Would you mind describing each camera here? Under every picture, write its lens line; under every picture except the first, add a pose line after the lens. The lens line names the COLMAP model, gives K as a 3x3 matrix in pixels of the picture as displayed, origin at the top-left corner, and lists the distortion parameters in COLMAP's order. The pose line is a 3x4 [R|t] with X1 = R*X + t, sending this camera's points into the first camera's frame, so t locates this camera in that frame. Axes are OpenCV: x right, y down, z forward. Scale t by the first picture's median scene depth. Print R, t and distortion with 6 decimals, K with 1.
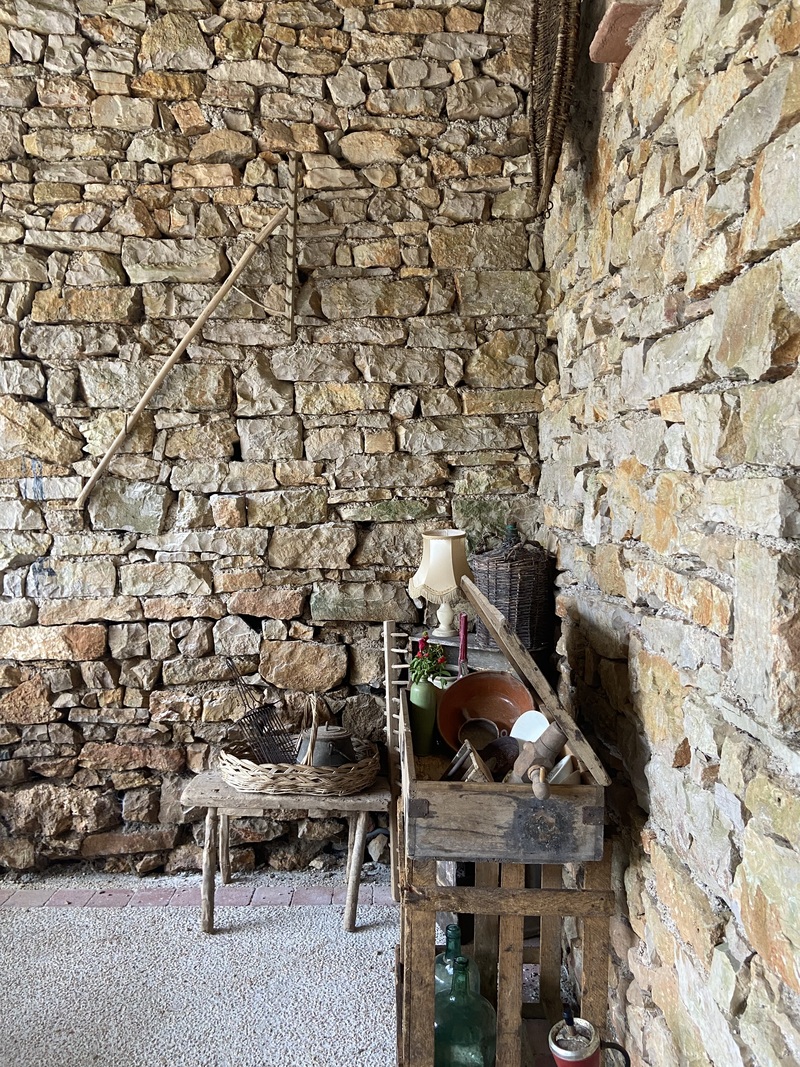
lens RADIAL K [[794.2, 0, 399.0], [0, 794.2, 532.9], [0, 0, 1]] dist [0.100933, -0.120358]
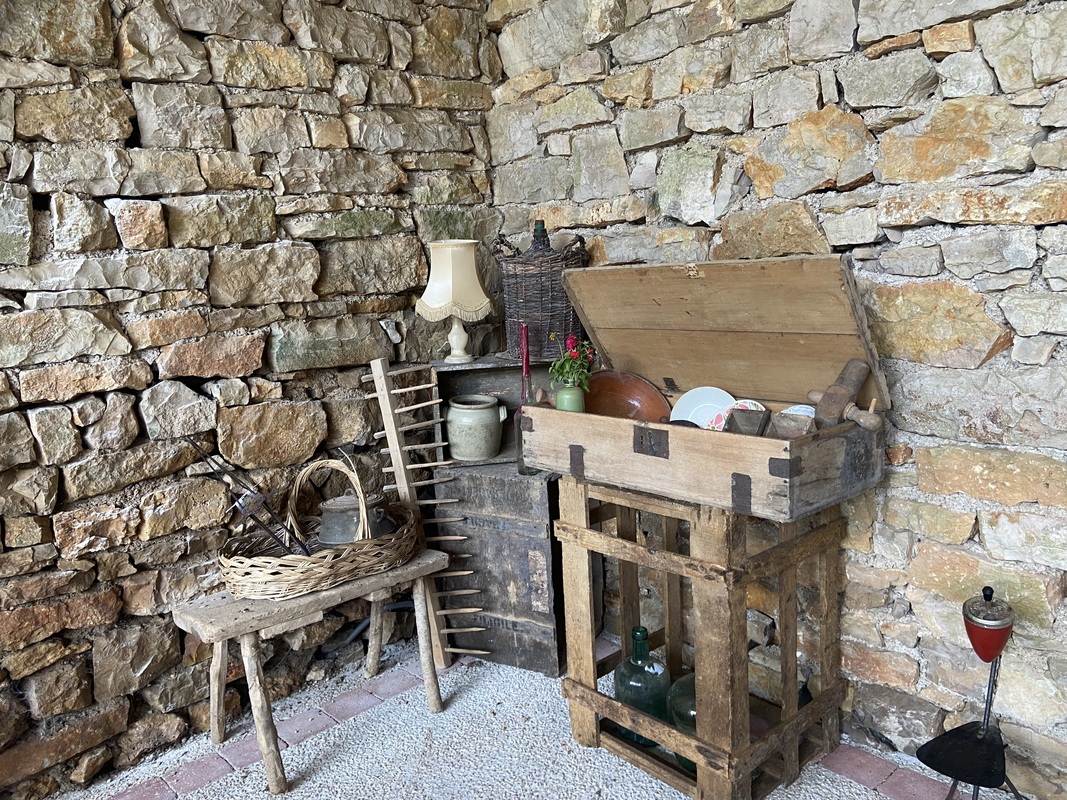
lens RADIAL K [[794.2, 0, 536.9], [0, 794.2, 403.7], [0, 0, 1]] dist [0.100933, -0.120358]
pose [[0.748957, -0.157944, 0.643519, -0.420864], [0.098688, 0.986933, 0.127373, 0.066486], [-0.655228, -0.031890, 0.754758, 0.267604]]
